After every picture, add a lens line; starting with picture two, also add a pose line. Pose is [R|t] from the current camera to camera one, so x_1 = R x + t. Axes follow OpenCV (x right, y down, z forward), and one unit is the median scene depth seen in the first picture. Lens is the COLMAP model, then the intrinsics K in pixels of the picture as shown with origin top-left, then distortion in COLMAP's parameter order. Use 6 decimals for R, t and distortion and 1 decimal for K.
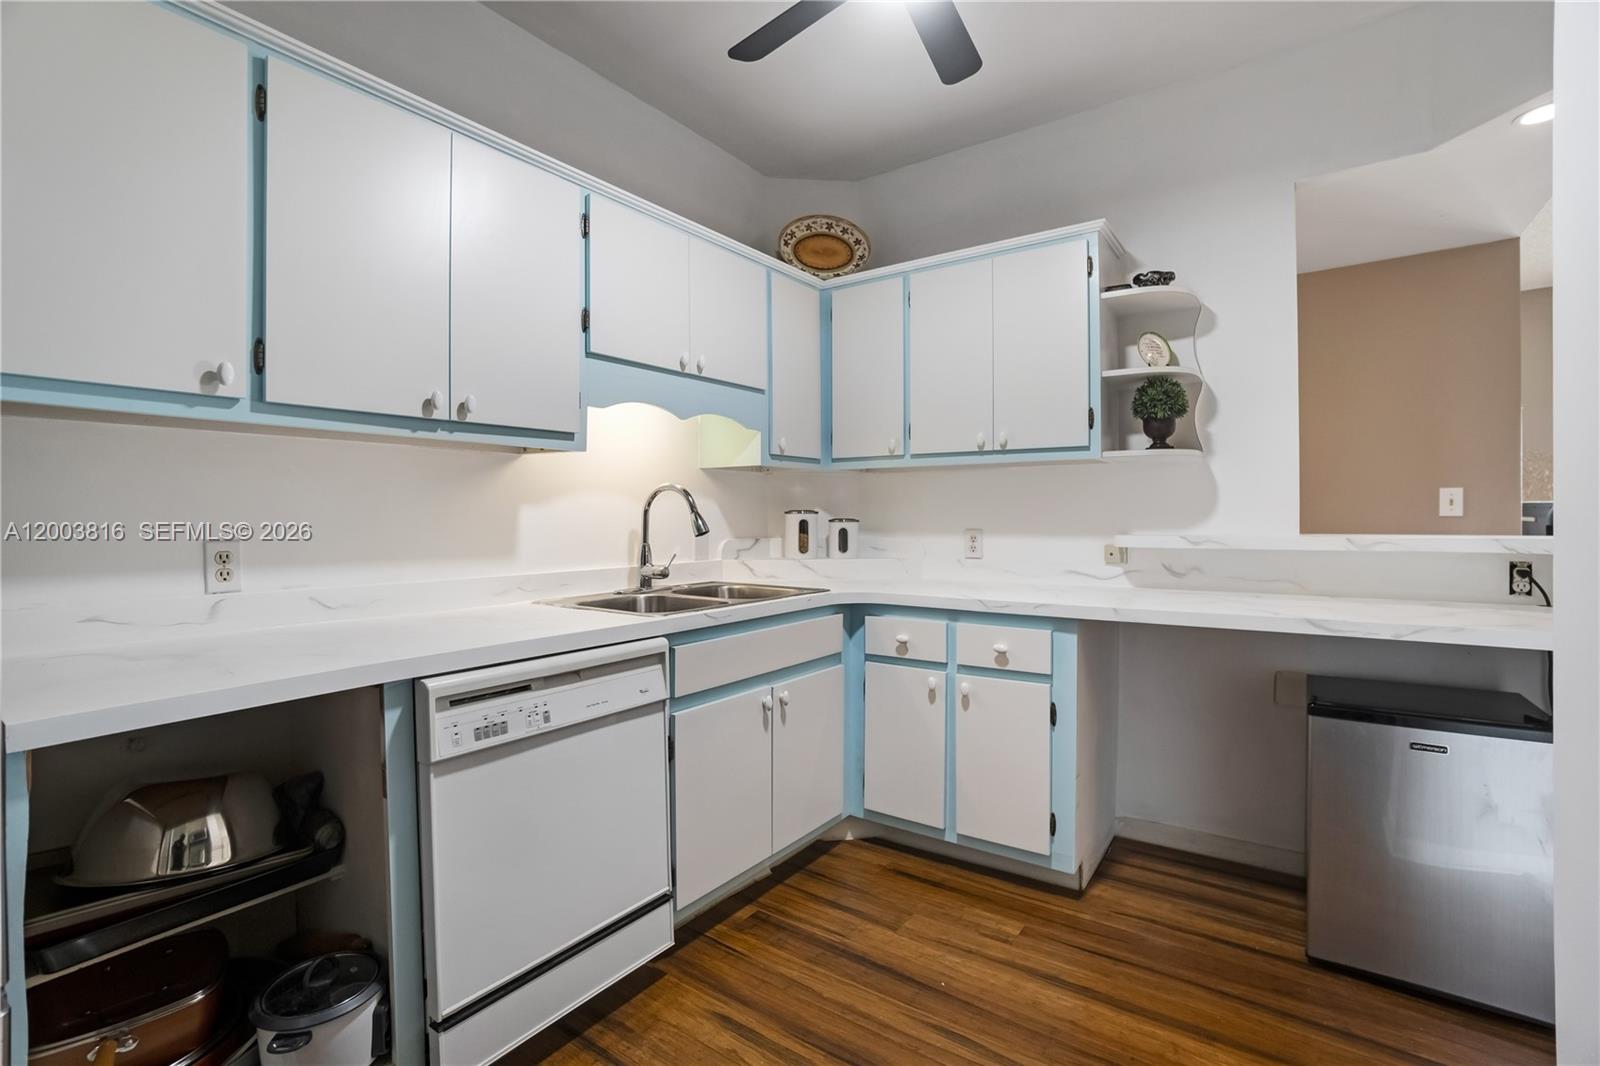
lens RADIAL K [[715.4, 0, 787.6], [0, 715.4, 521.8], [0, 0, 1]] dist [-0.048777, 0.014856]
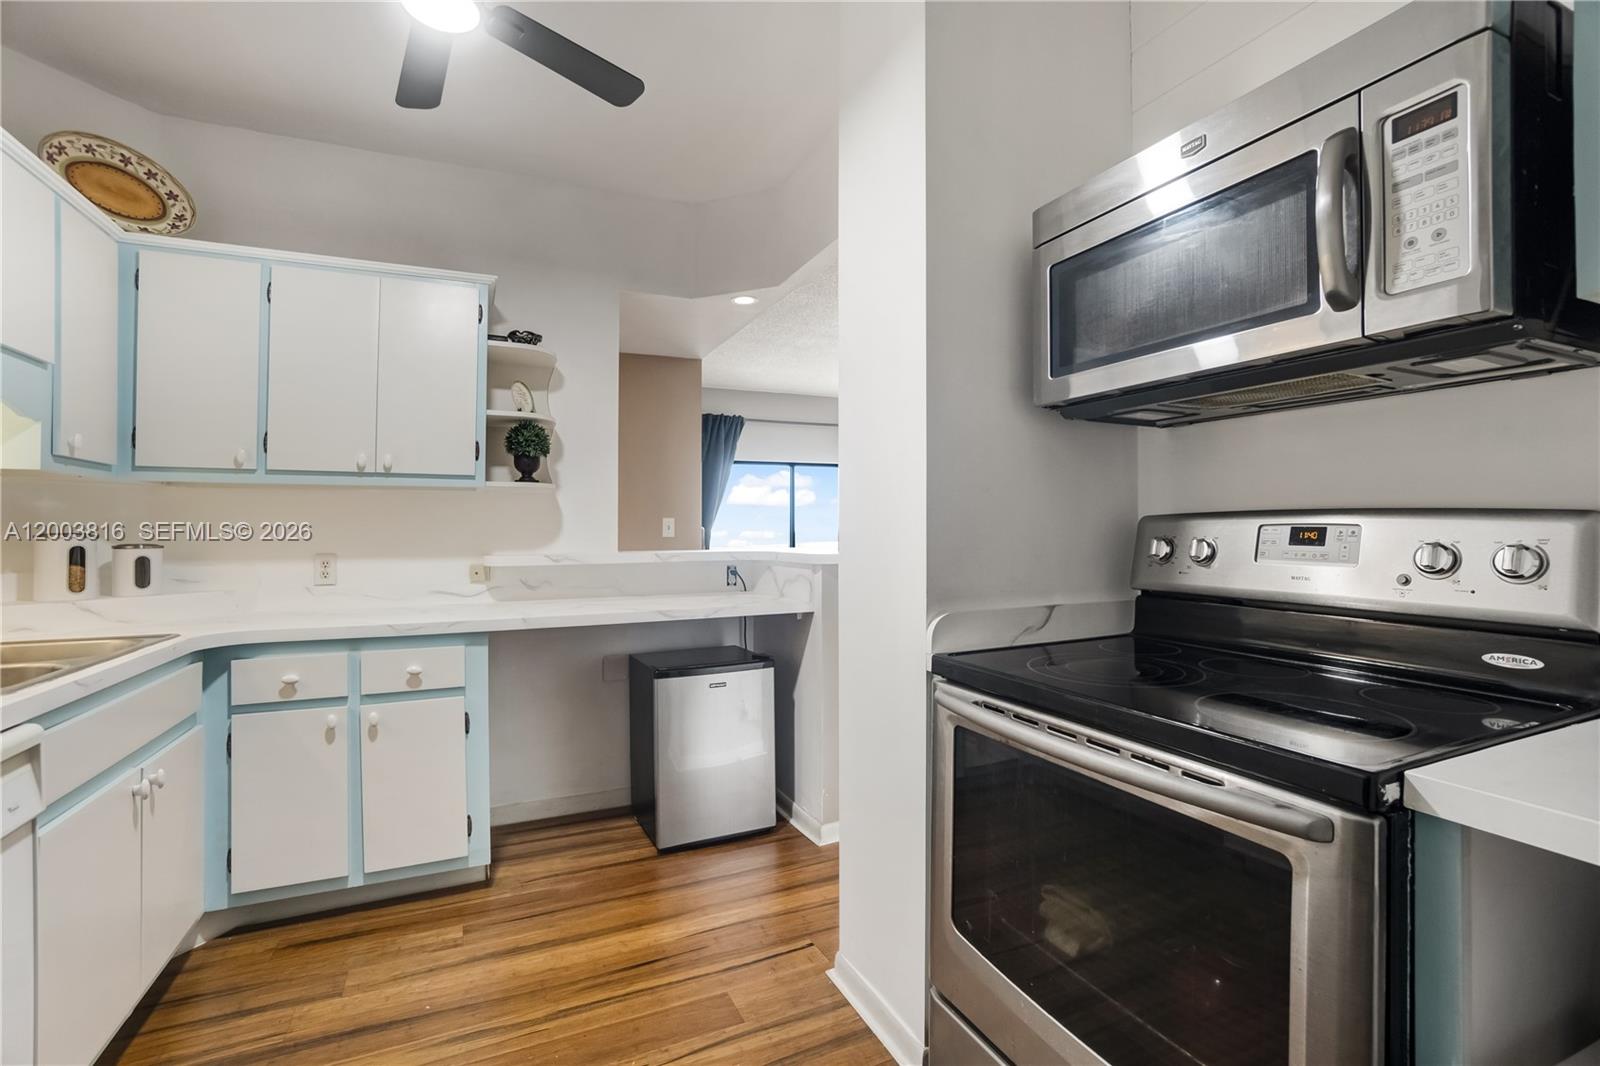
lens RADIAL K [[715.4, 0, 781.6], [0, 715.4, 521.6], [0, 0, 1]] dist [-0.048777, 0.014856]
pose [[0.499614, 0.013150, 0.866149, -0.296999], [0.011065, 0.999706, -0.021560, -0.006215], [-0.866178, 0.020355, 0.499321, 0.037886]]
